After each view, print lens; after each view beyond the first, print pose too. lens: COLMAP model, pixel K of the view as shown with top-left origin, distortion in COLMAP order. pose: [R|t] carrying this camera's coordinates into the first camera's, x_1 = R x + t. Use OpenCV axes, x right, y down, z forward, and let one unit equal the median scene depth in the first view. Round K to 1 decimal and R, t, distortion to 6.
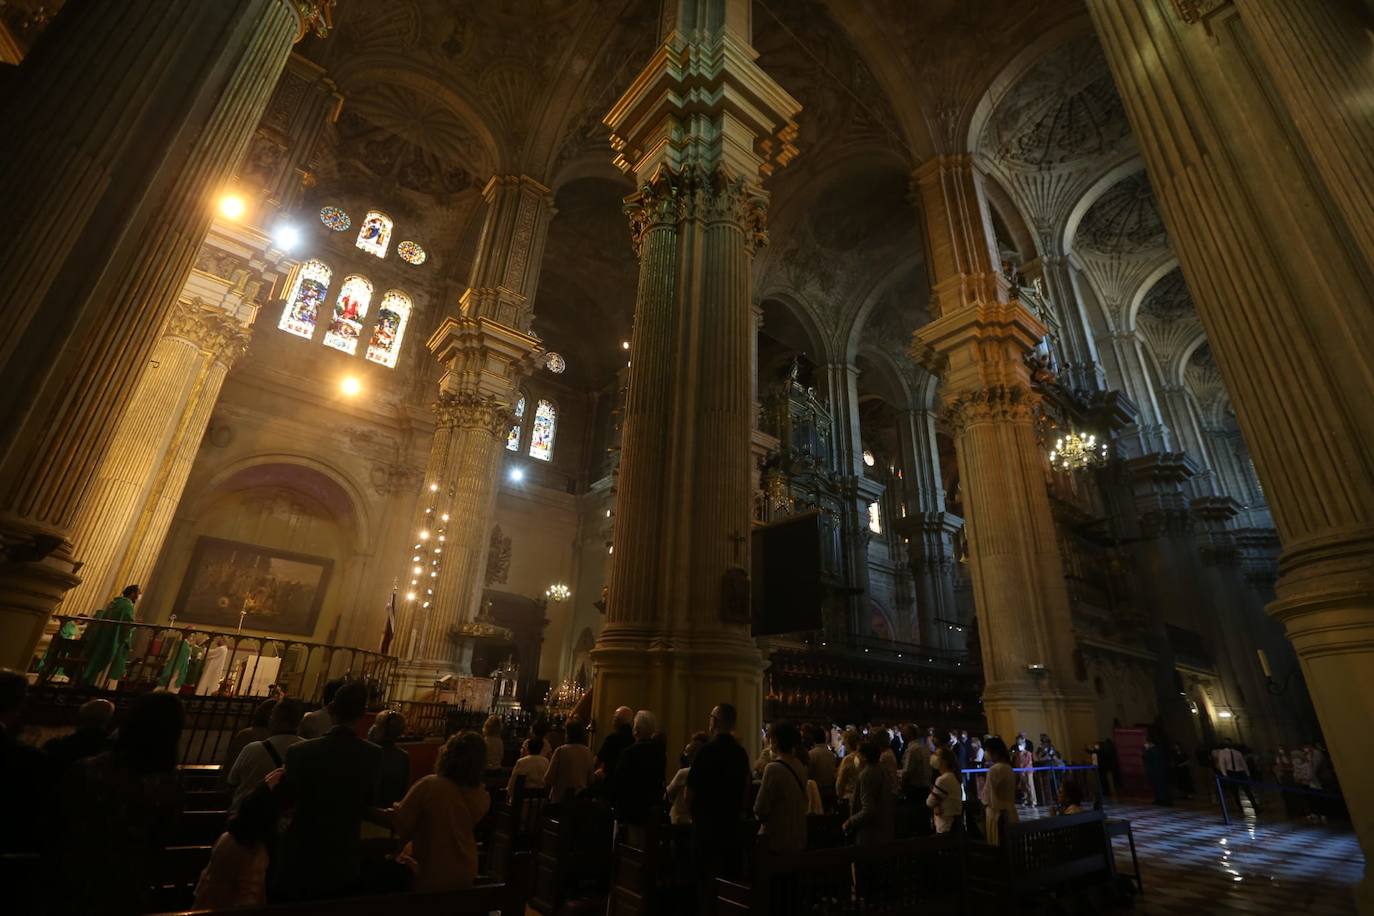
lens RADIAL K [[615.2, 0, 687.6], [0, 615.2, 454.1], [0, 0, 1]] dist [-0.043577, 0.011693]
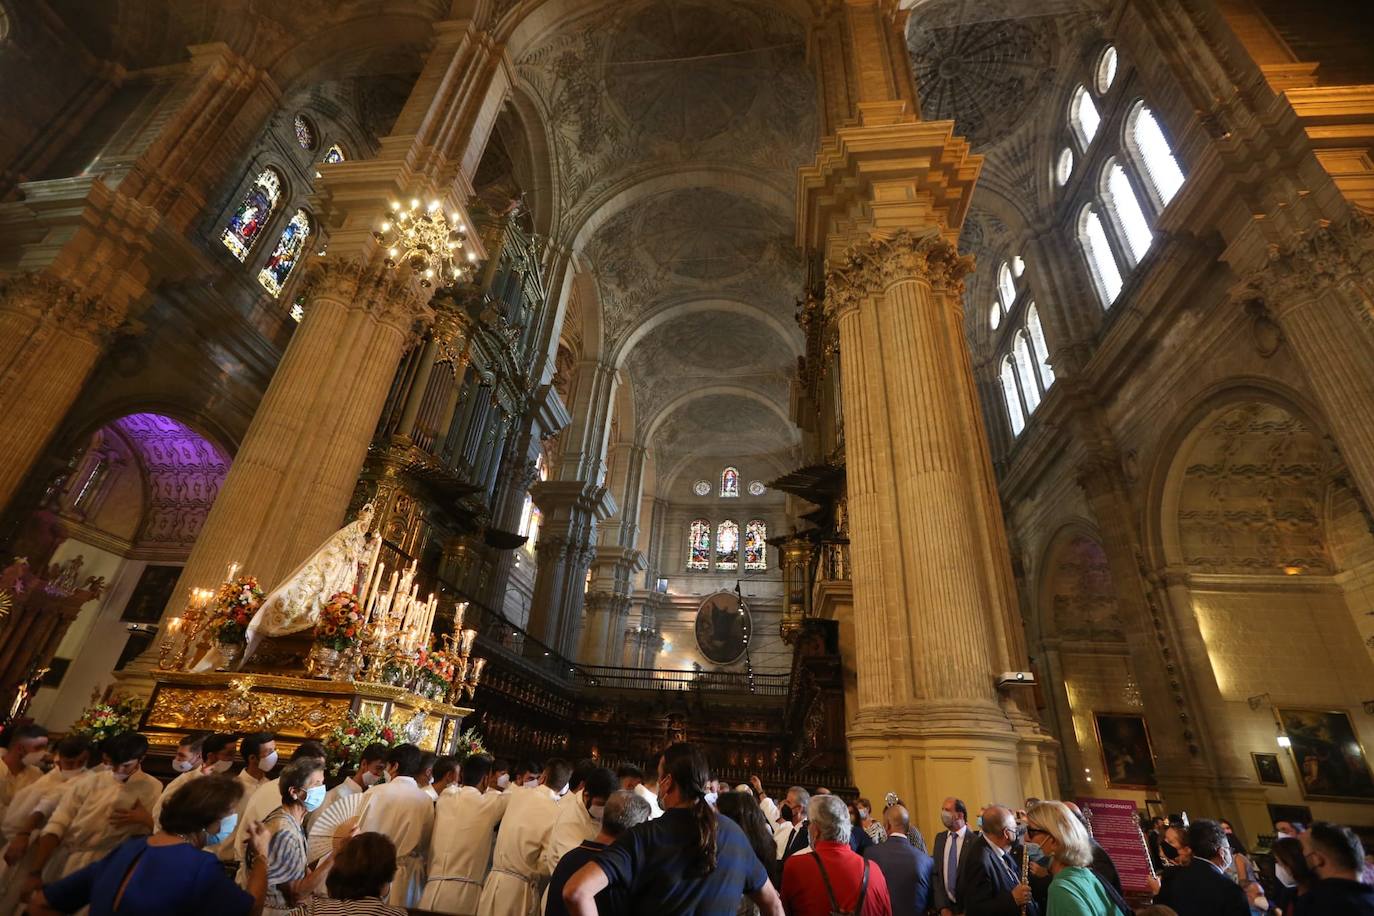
lens RADIAL K [[615.2, 0, 687.6], [0, 615.2, 454.1], [0, 0, 1]] dist [-0.043577, 0.011693]
pose [[0.714122, 0.339537, 0.612164, -0.003212], [-0.313046, 0.937076, -0.154564, 0.145261], [-0.626124, -0.081258, 0.775477, 0.335509]]
